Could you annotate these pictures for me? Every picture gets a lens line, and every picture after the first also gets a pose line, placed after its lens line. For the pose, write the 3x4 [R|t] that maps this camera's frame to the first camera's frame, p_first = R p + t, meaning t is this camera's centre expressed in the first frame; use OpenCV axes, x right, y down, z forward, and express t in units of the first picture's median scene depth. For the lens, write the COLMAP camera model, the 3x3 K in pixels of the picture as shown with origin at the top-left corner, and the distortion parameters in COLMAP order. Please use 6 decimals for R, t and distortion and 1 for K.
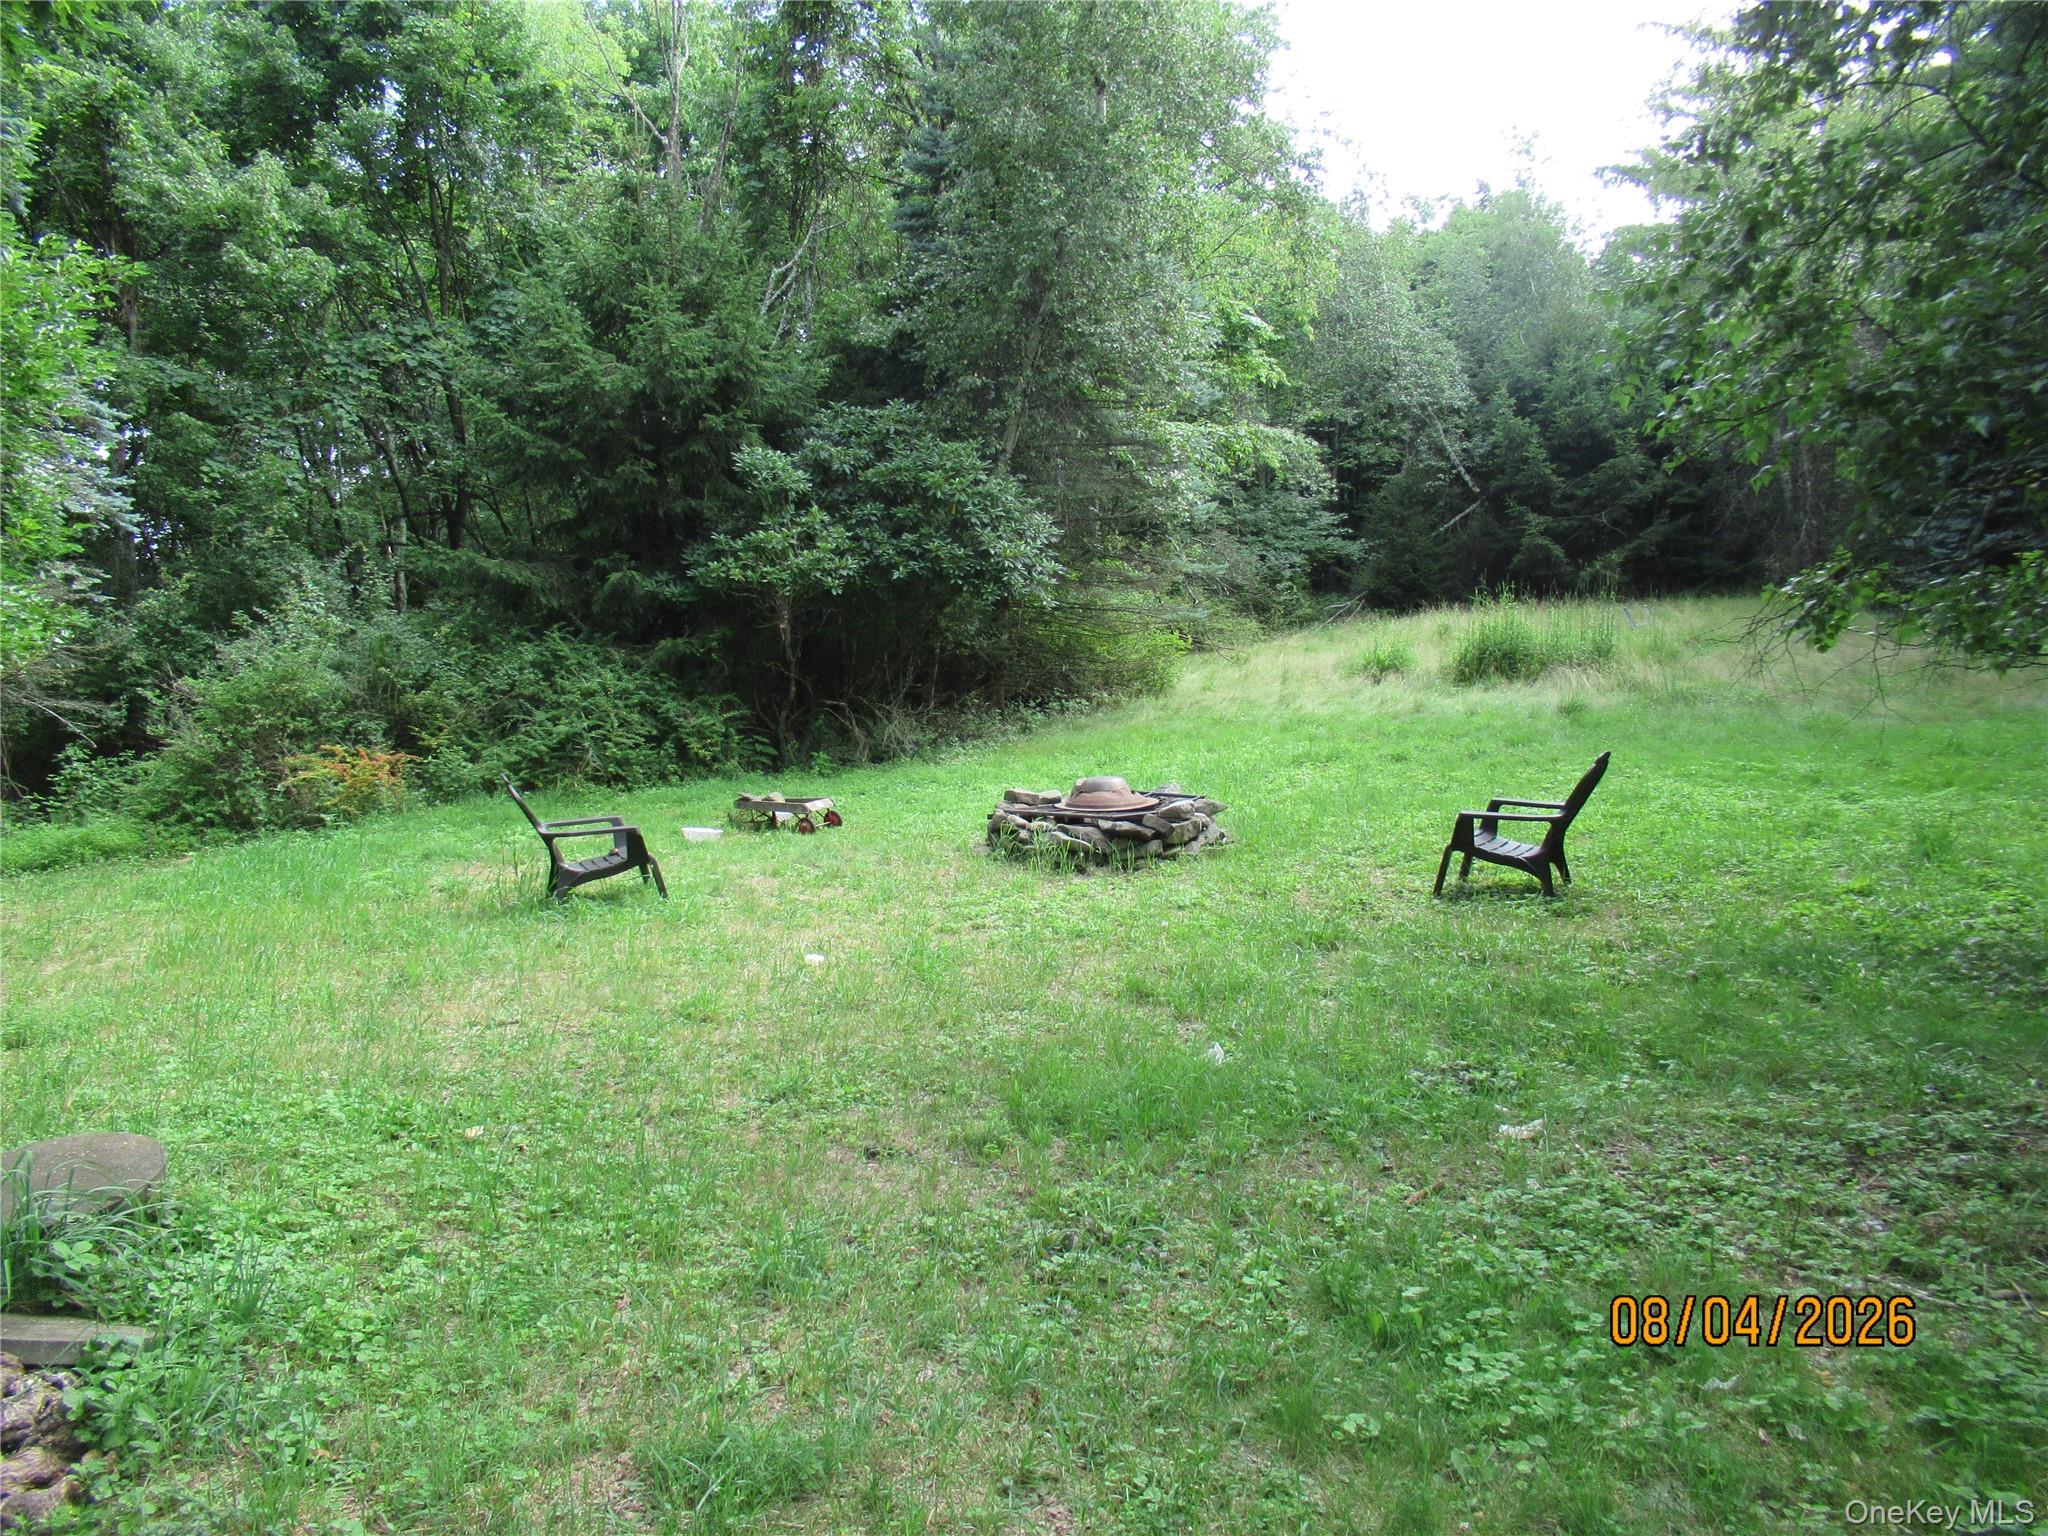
lens RADIAL K [[1573.7, 0, 1025.3], [0, 1573.7, 766.0], [0, 0, 1]] dist [0.006278, -0.008093]
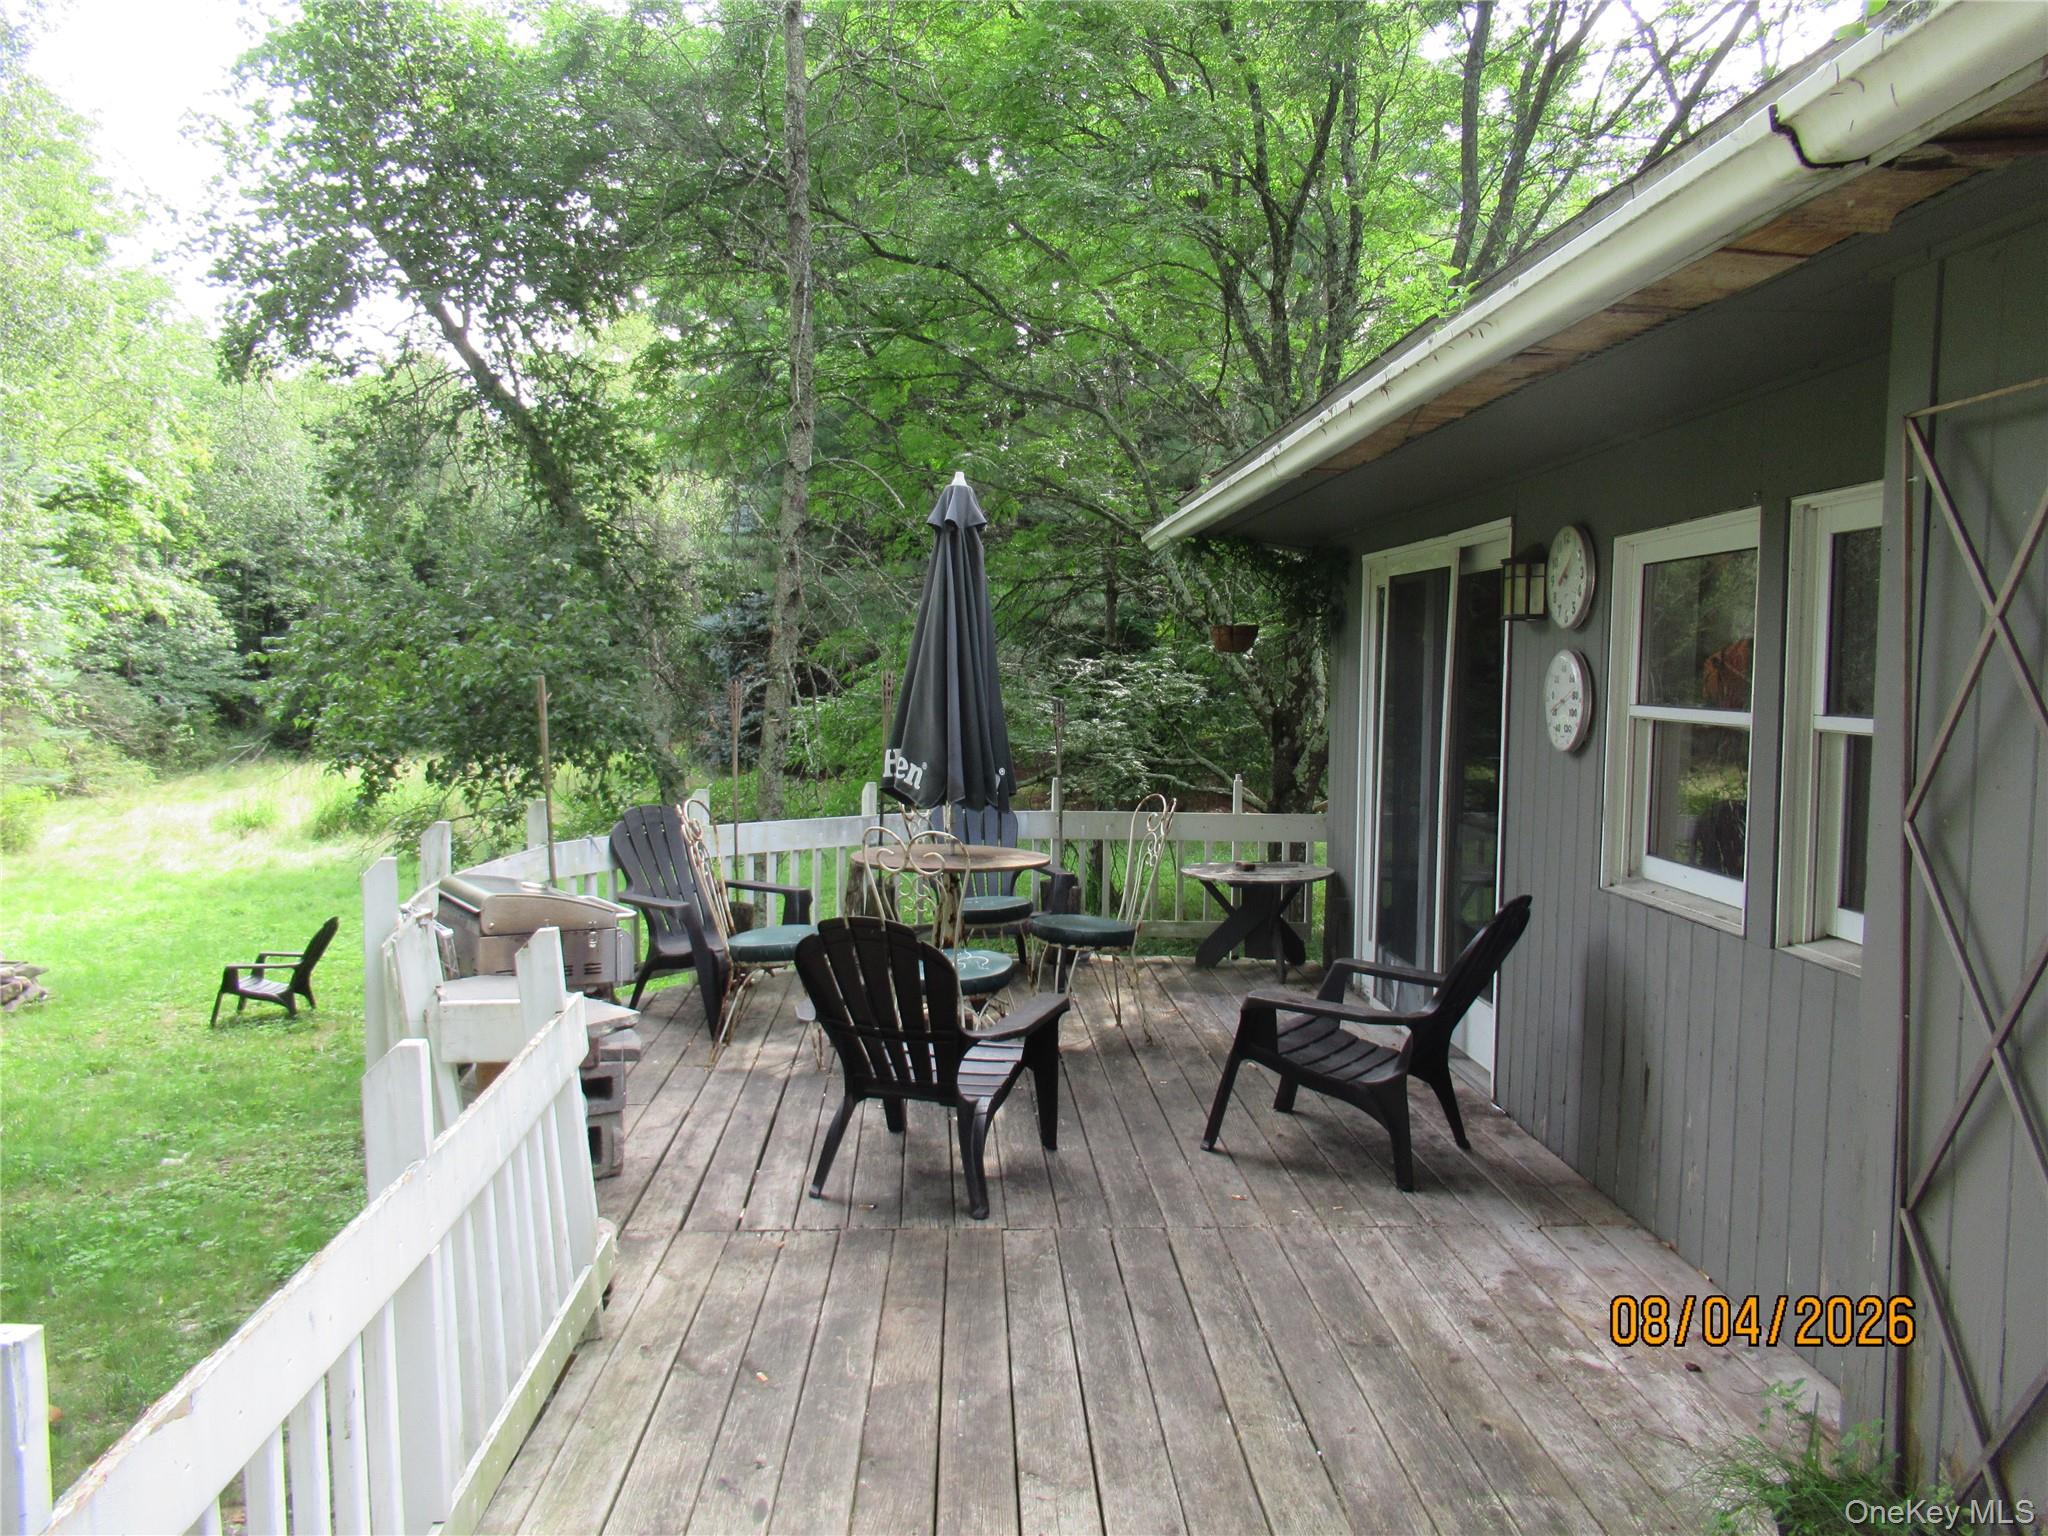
lens RADIAL K [[1573.7, 0, 1032.5], [0, 1573.7, 780.8], [0, 0, 1]] dist [0.006278, -0.008093]
pose [[0.805237, -0.004035, 0.592939, 0.010540], [0.041278, 0.997932, -0.049267, -0.015347], [-0.591514, 0.064147, 0.803739, -0.238396]]
